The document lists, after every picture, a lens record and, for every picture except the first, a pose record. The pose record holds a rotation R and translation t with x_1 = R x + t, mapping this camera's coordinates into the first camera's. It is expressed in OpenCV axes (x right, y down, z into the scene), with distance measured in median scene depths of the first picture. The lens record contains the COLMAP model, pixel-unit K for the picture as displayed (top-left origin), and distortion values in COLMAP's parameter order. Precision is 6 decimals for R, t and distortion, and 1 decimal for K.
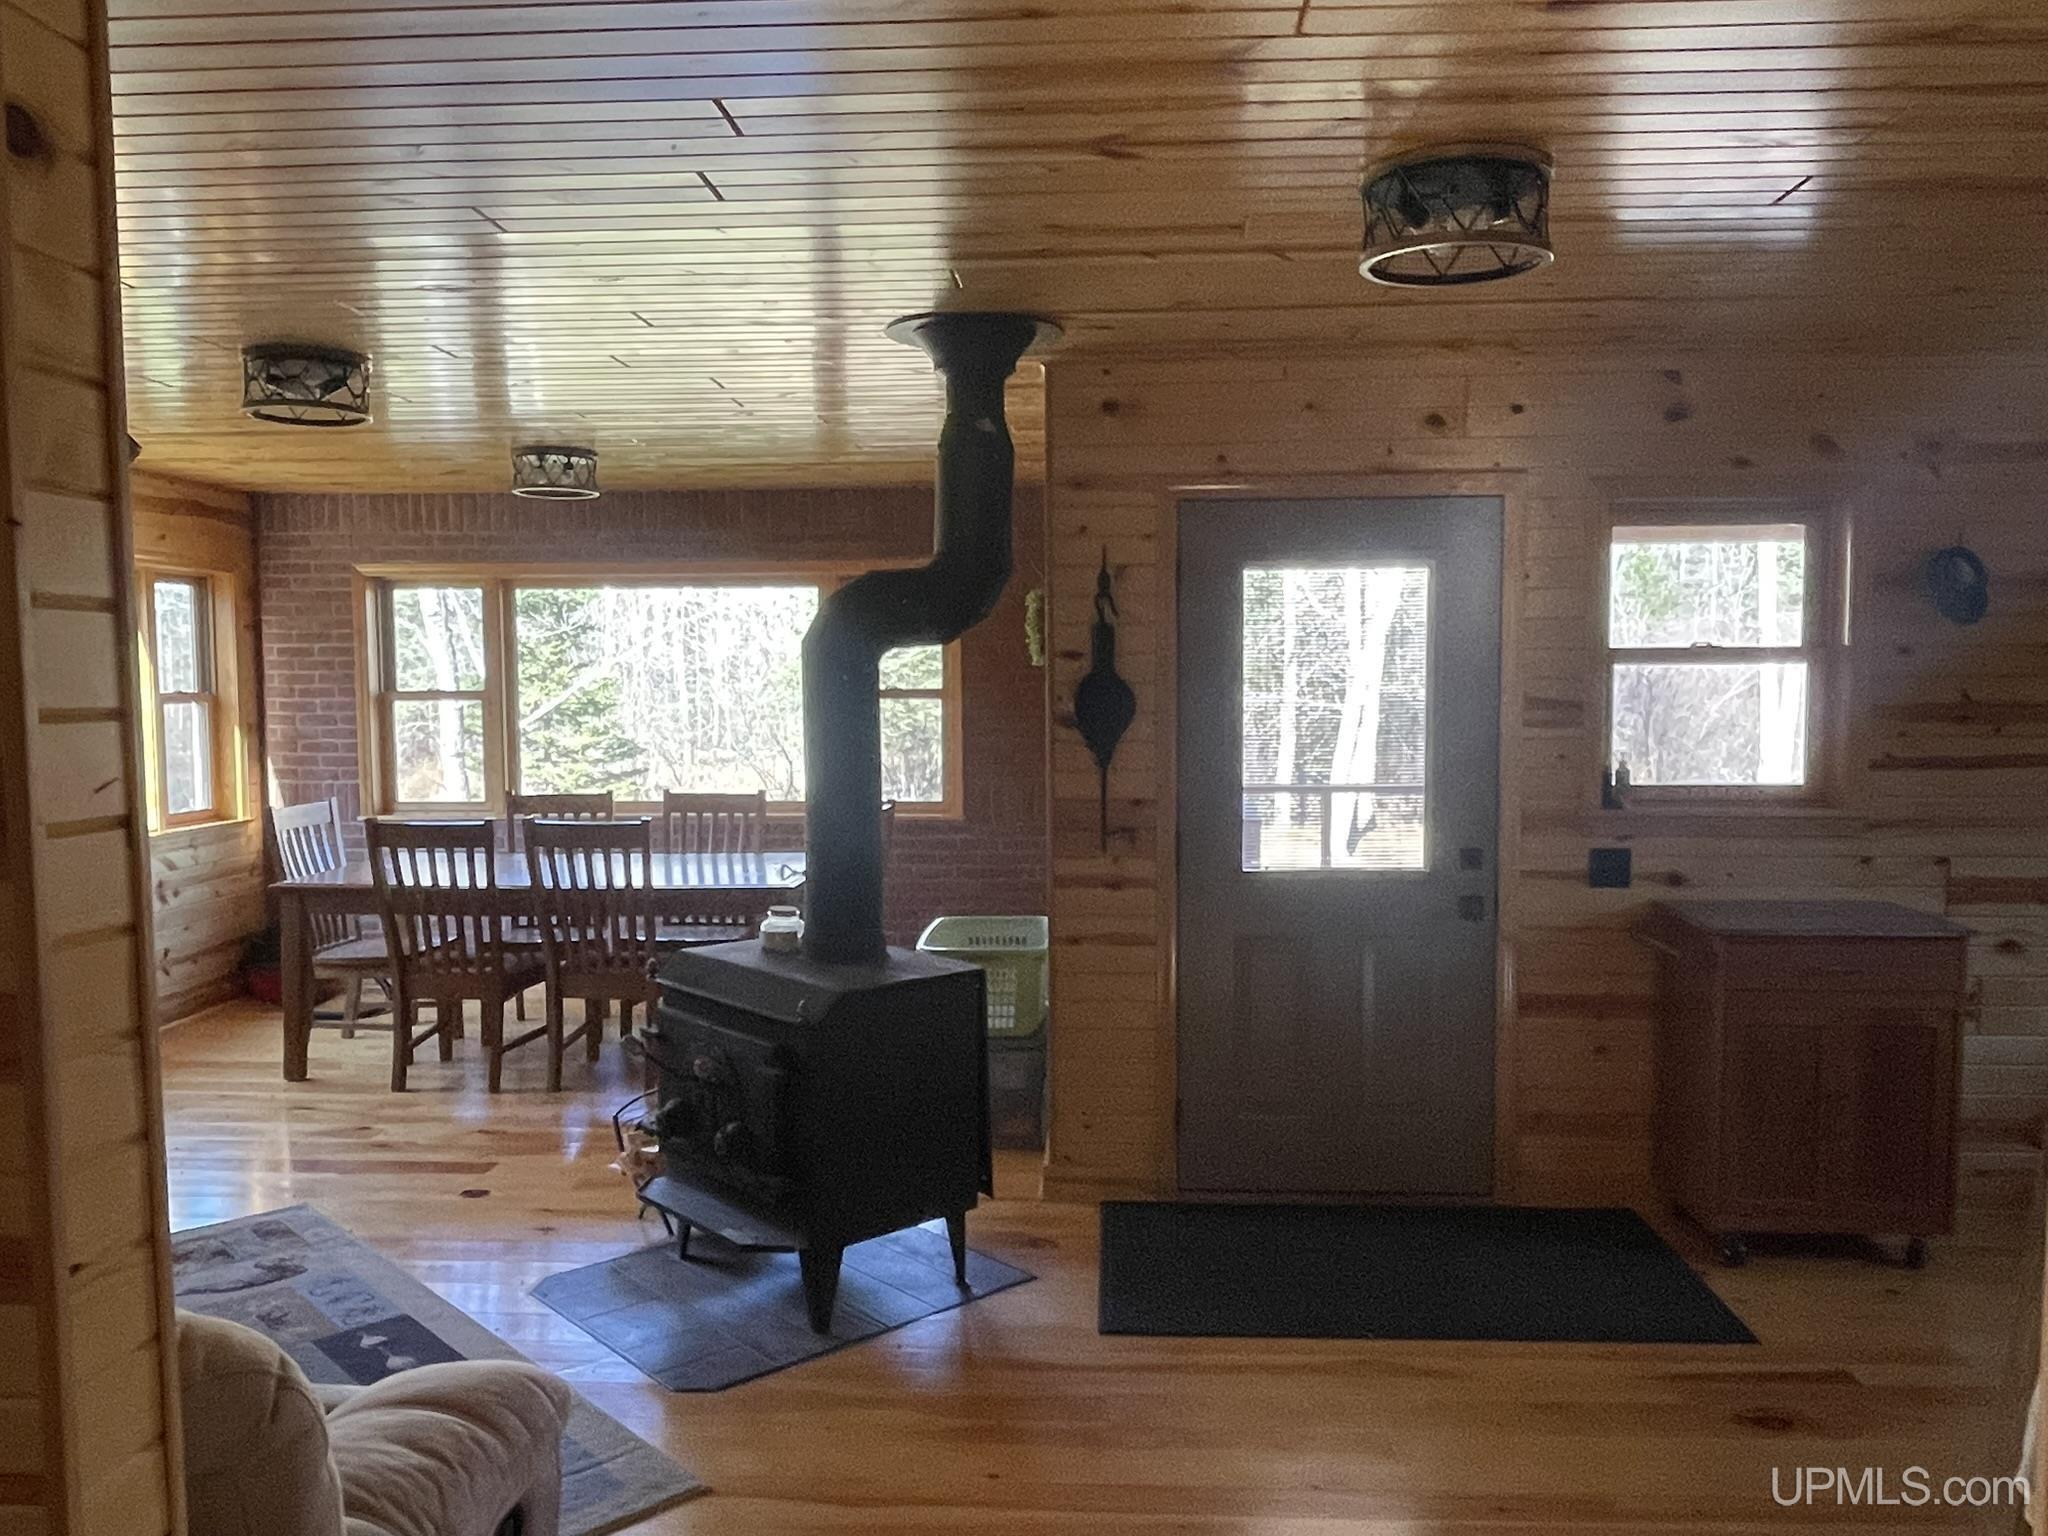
lens RADIAL K [[1551.6, 0, 1029.2], [0, 1551.6, 787.9], [0, 0, 1]] dist [0.030297, -0.055379]
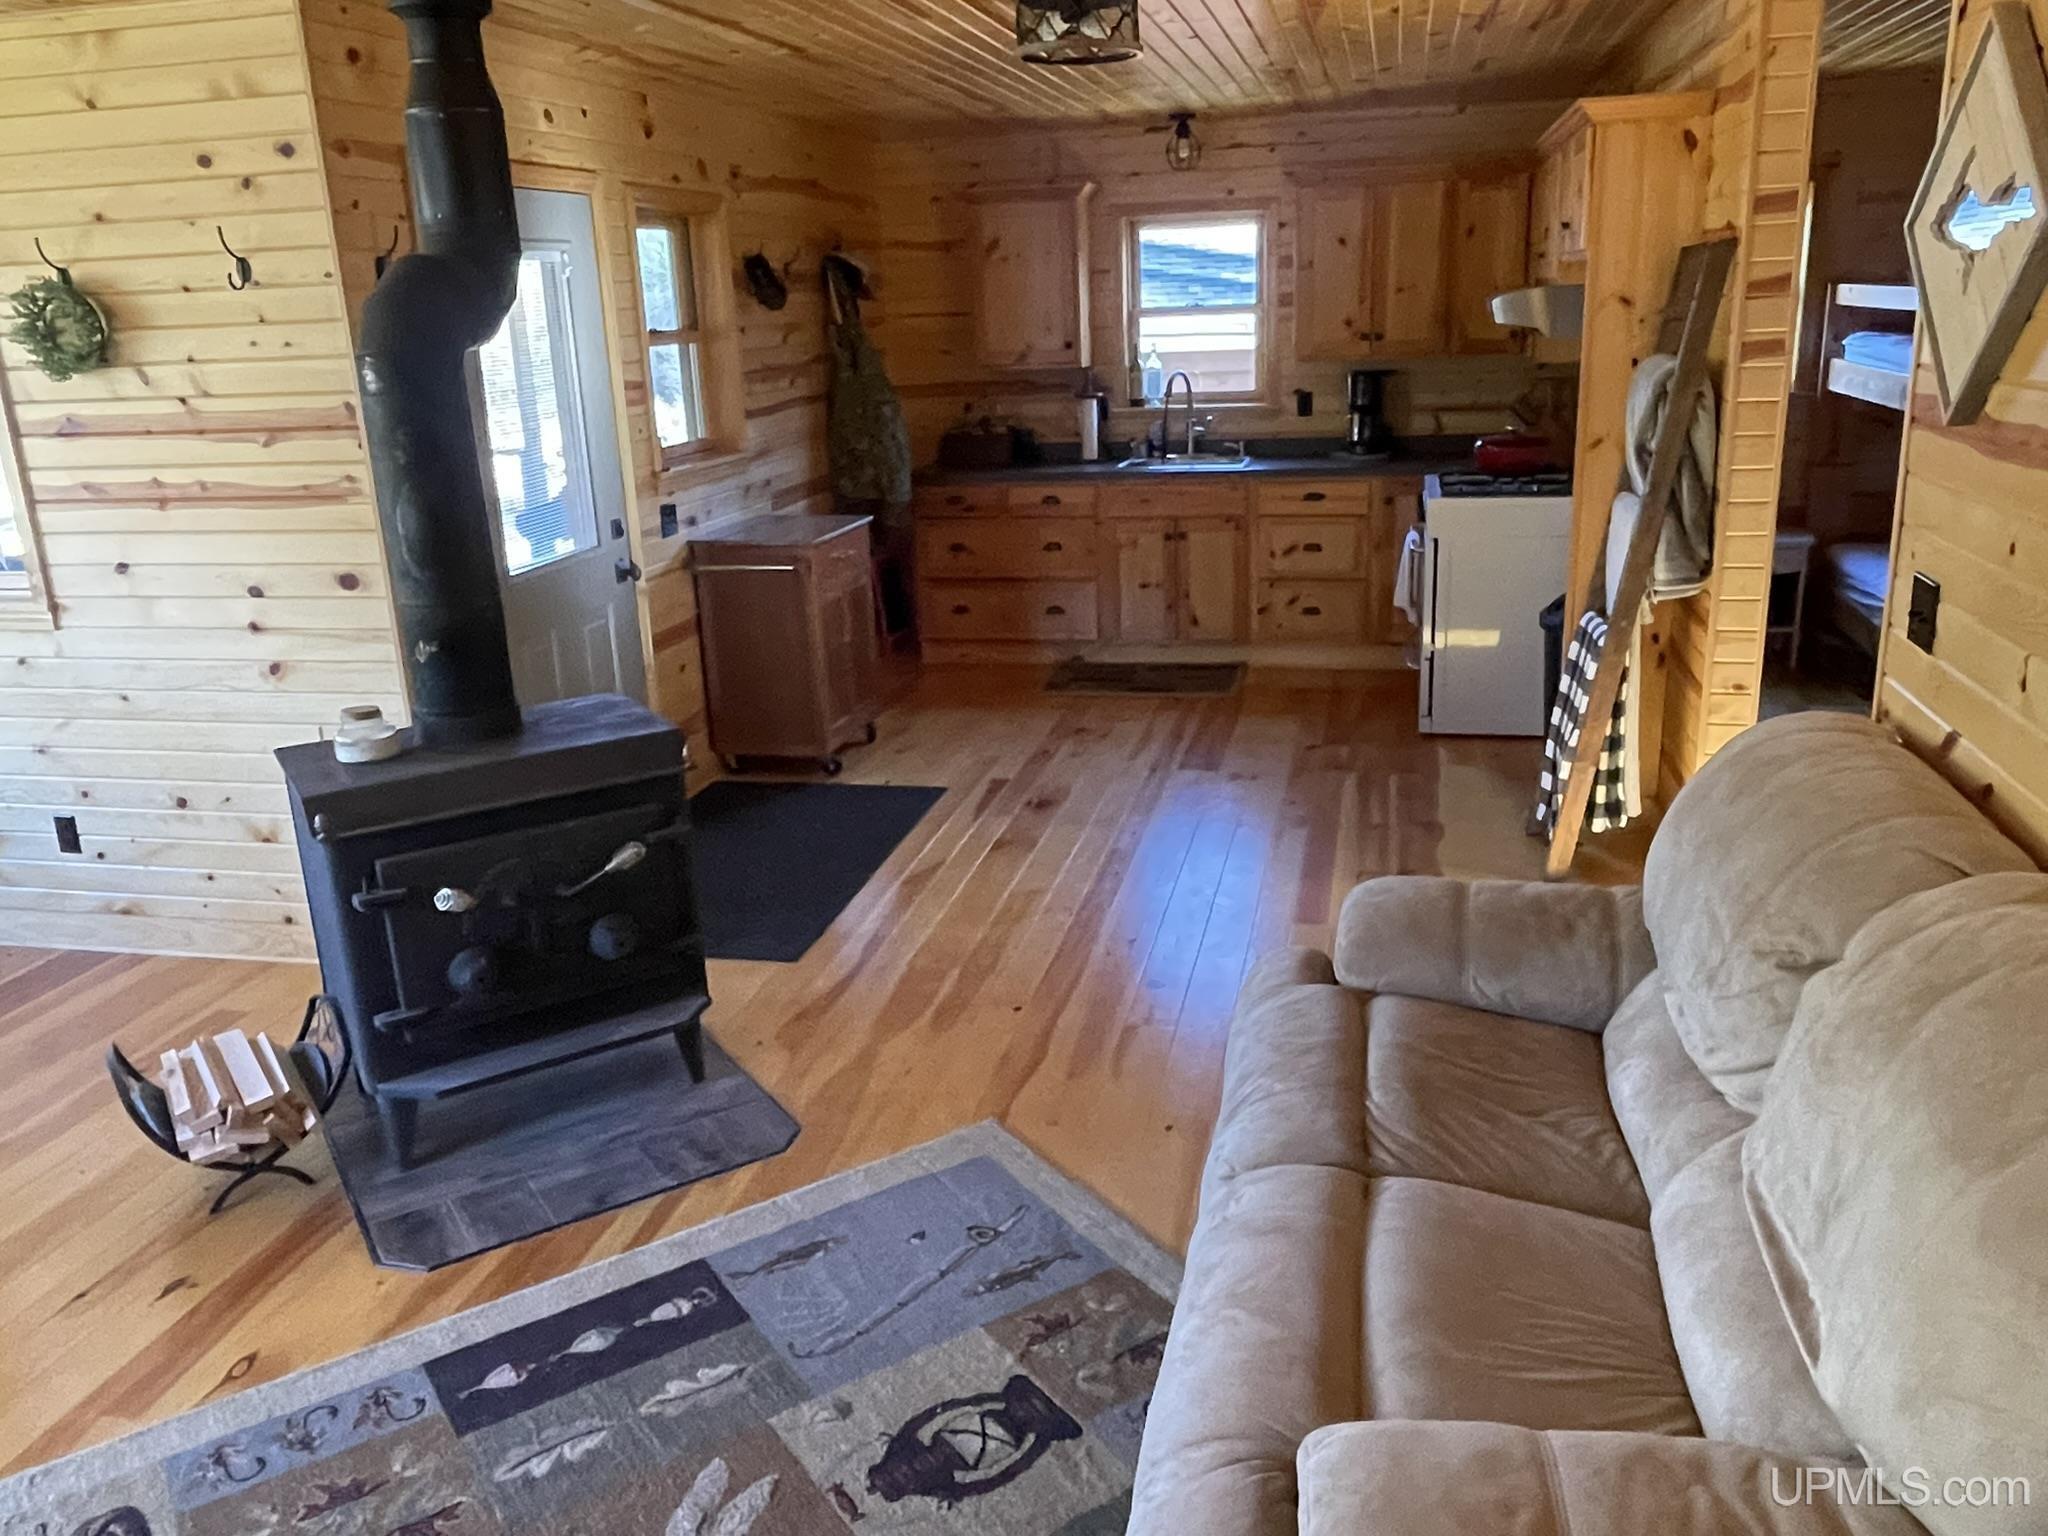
lens RADIAL K [[1551.6, 0, 1041.9], [0, 1551.6, 756.6], [0, 0, 1]] dist [0.030297, -0.055379]
pose [[0.165501, -0.281259, 0.945253, -0.481014], [0.114722, 0.957454, 0.264804, -0.036999], [-0.979514, 0.064616, 0.190726, 0.300384]]
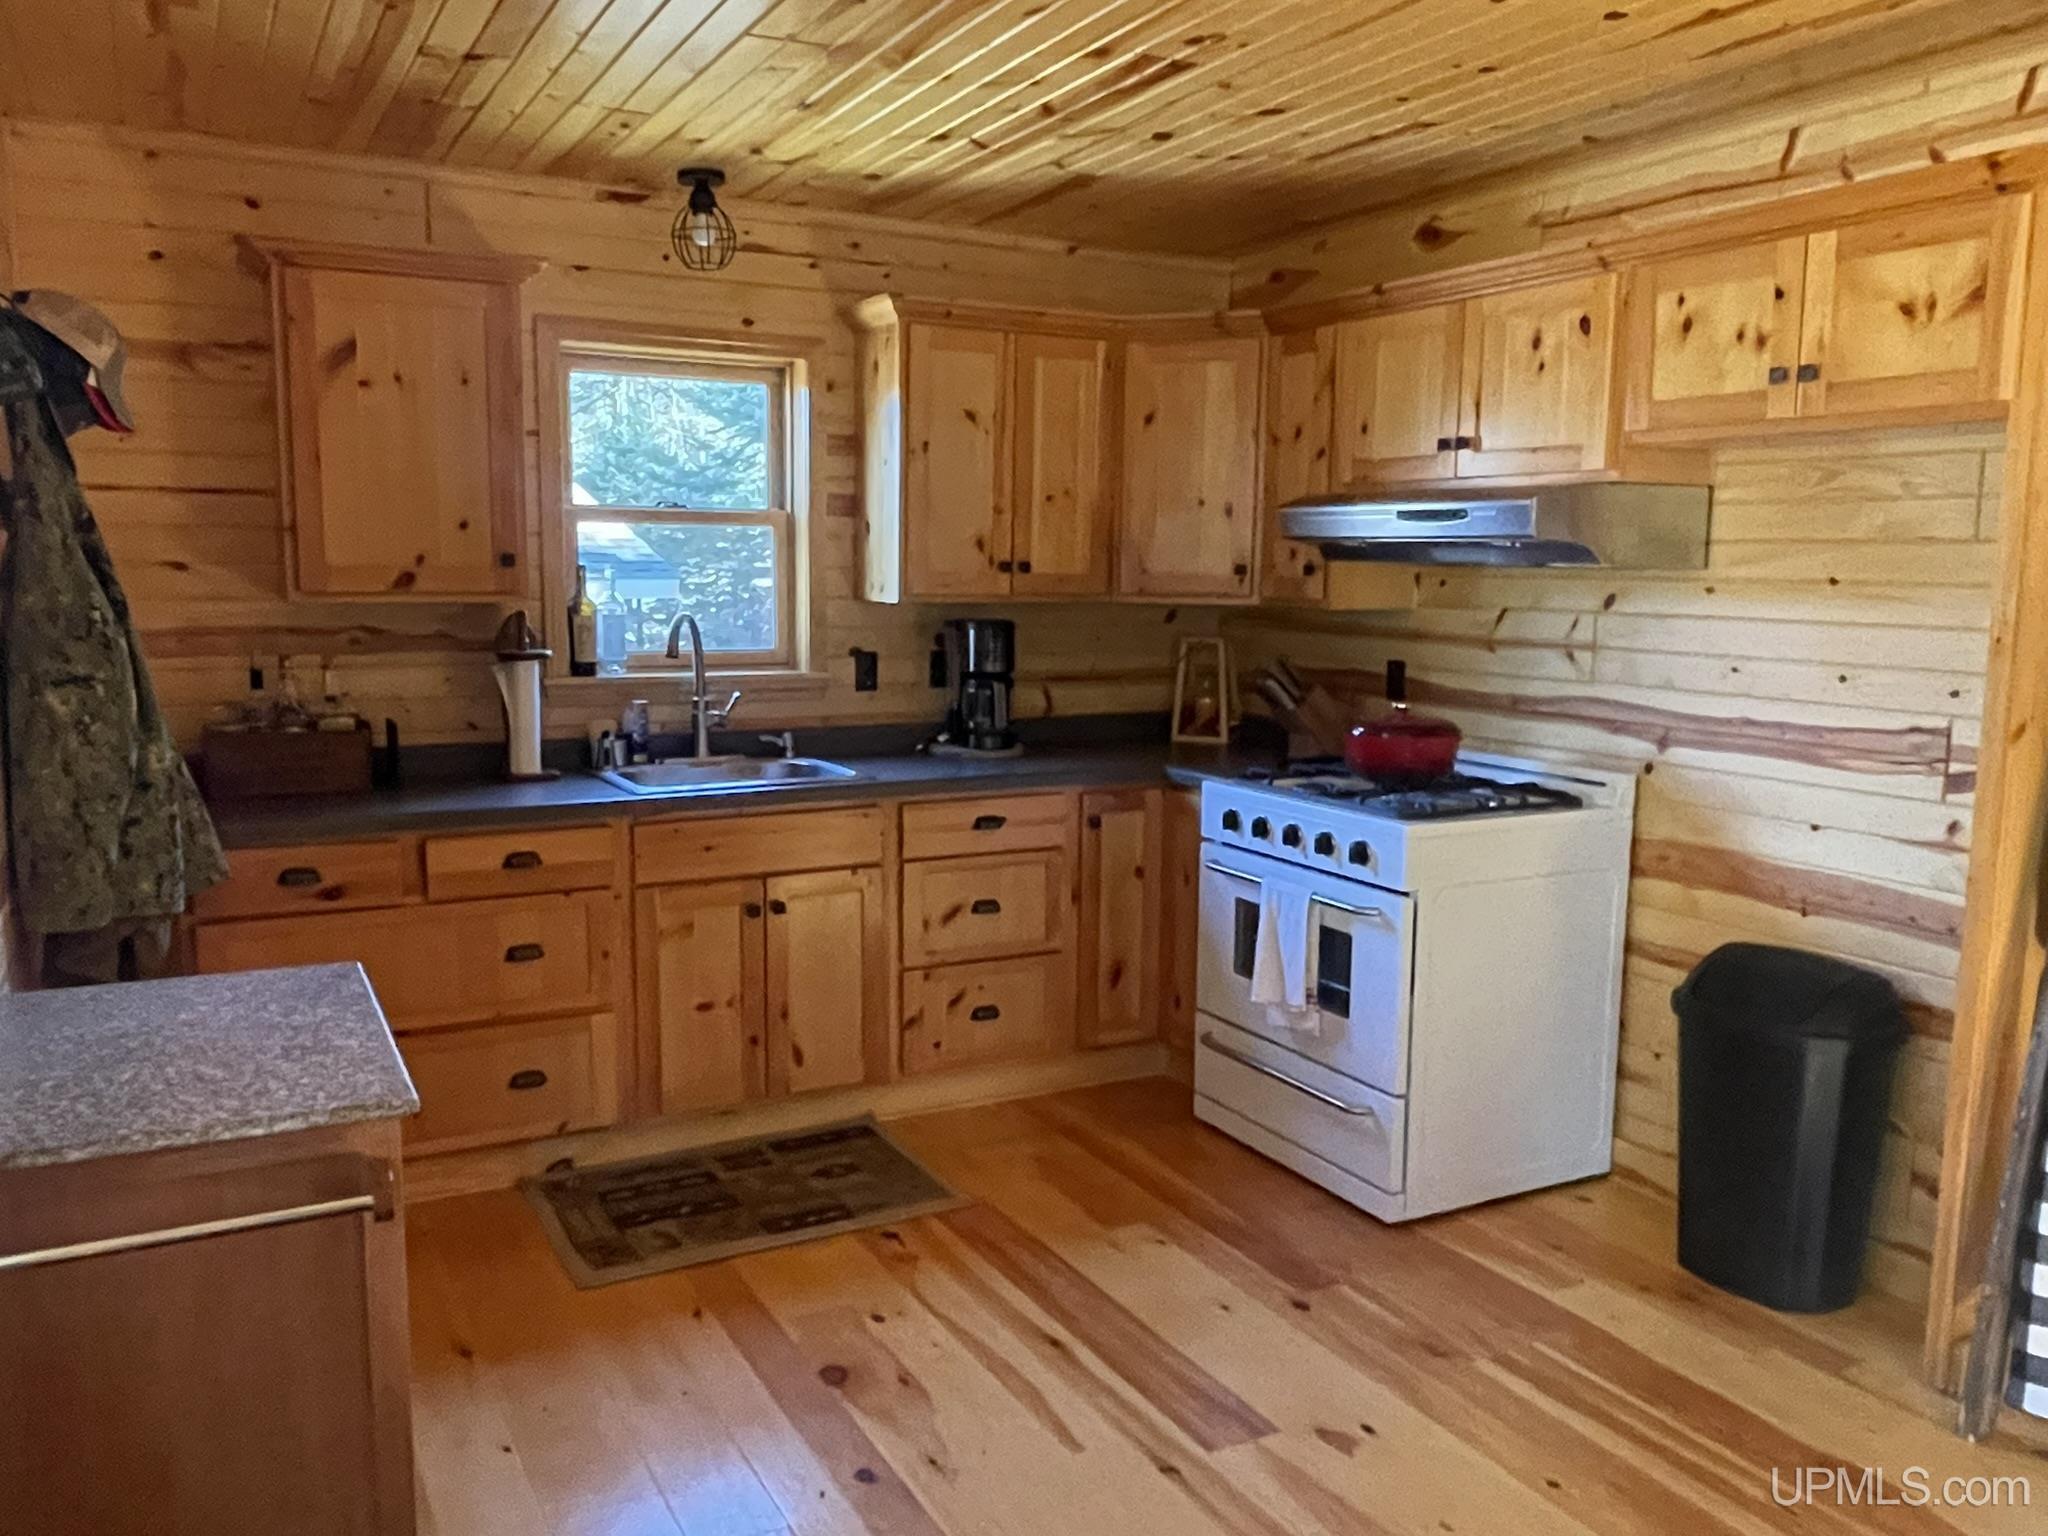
lens RADIAL K [[1551.6, 0, 1016.6], [0, 1551.6, 769.3], [0, 0, 1]] dist [0.030297, -0.055379]
pose [[-0.518372, -0.115825, 0.847275, 0.009016], [0.058554, 0.983652, 0.170292, -0.032969], [-0.853149, 0.137886, -0.503115, 0.581243]]
